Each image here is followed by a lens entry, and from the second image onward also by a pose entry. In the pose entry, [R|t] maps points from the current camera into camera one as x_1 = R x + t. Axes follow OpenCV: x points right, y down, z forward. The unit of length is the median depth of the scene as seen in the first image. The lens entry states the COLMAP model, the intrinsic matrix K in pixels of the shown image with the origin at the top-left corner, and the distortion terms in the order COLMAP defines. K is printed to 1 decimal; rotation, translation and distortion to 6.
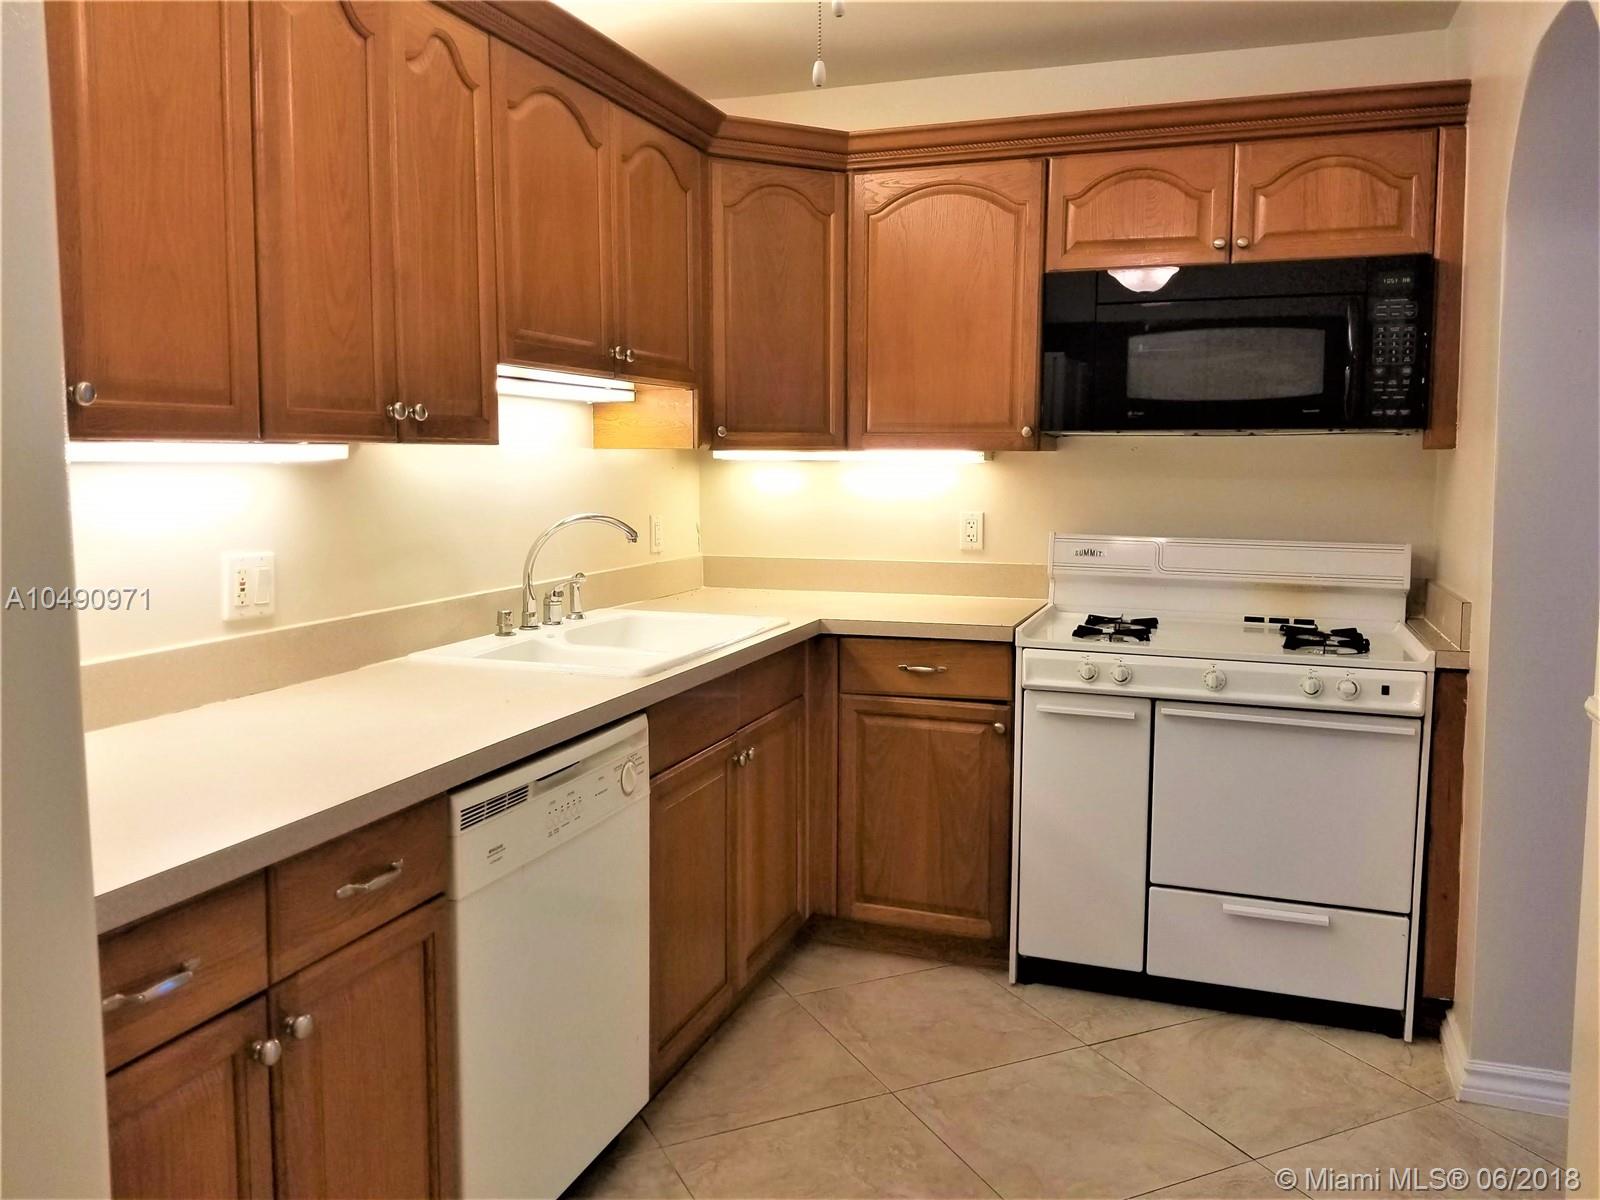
lens RADIAL K [[1208.9, 0, 802.9], [0, 1208.9, 580.9], [0, 0, 1]] dist [0.056734, -0.115450]
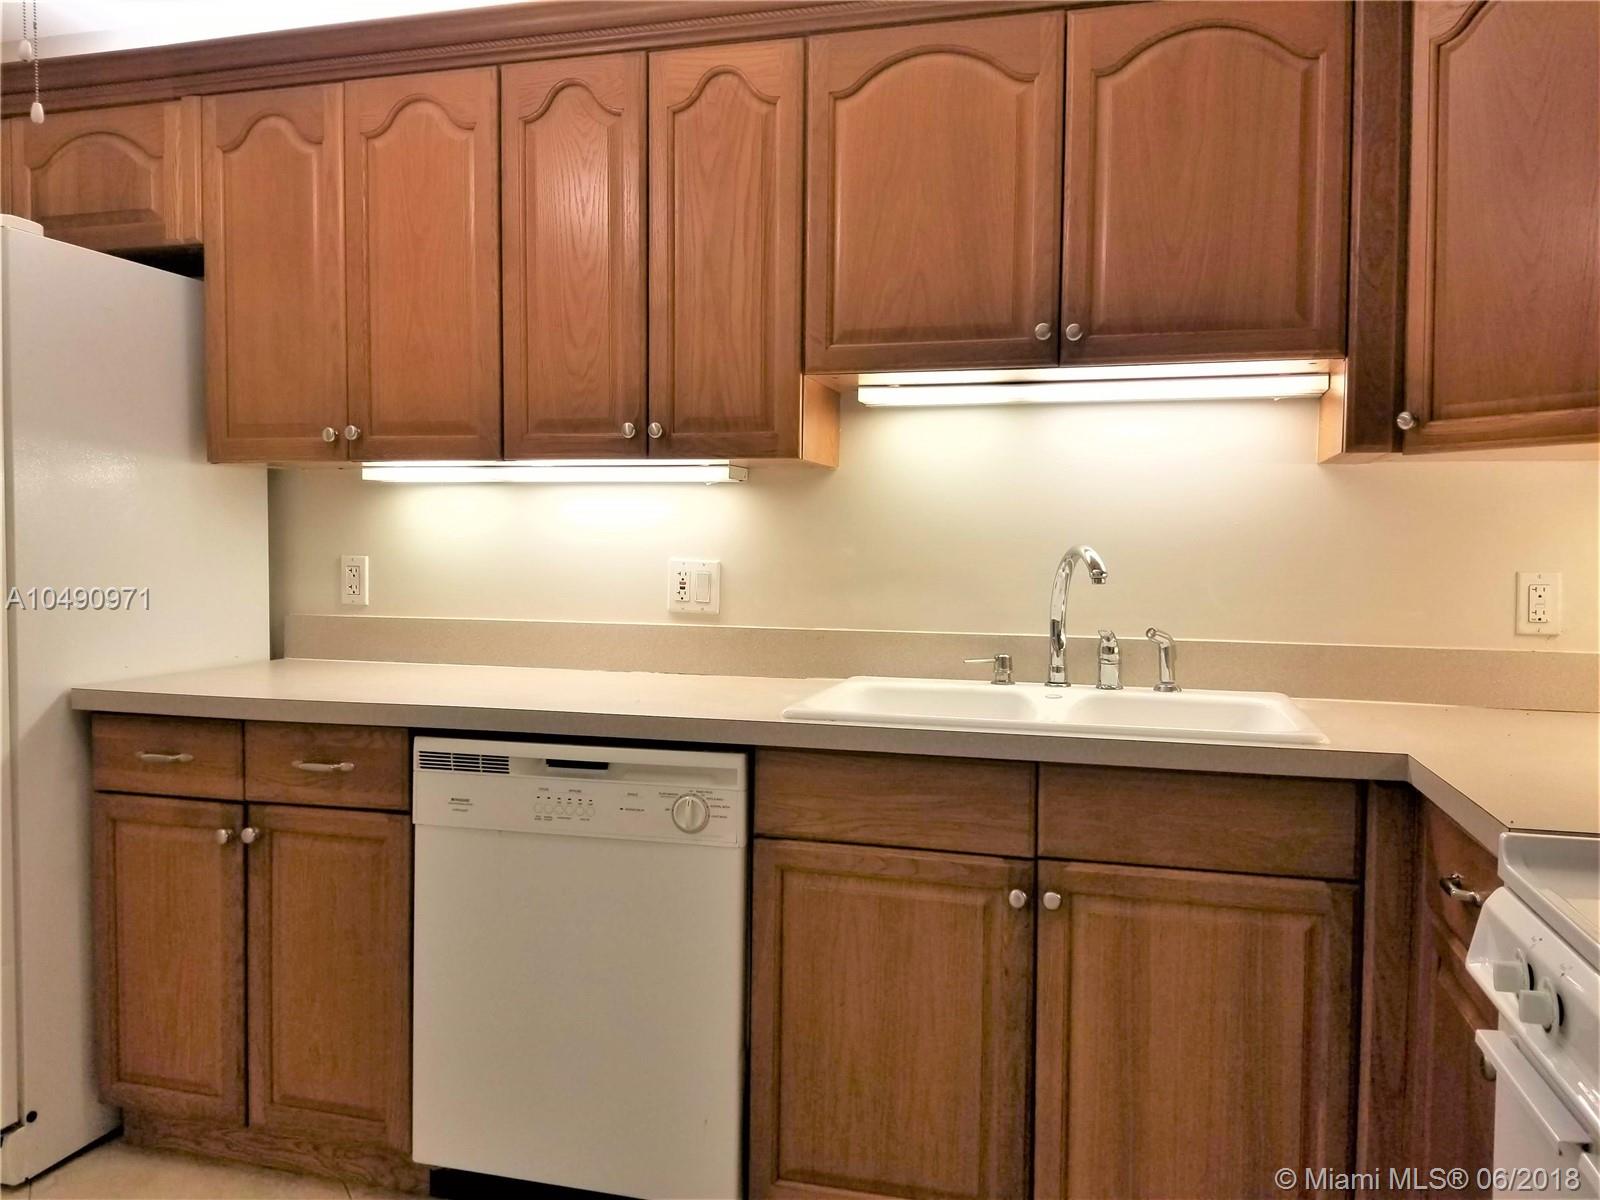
lens RADIAL K [[1212.3, 0, 783.9], [0, 1212.3, 591.1], [0, 0, 1]] dist [0.067131, -0.131093]
pose [[0.094069, 0.037810, -0.994847, 0.595373], [-0.111031, 0.993443, 0.027258, -0.026559], [0.989355, 0.107894, 0.097650, 0.761037]]
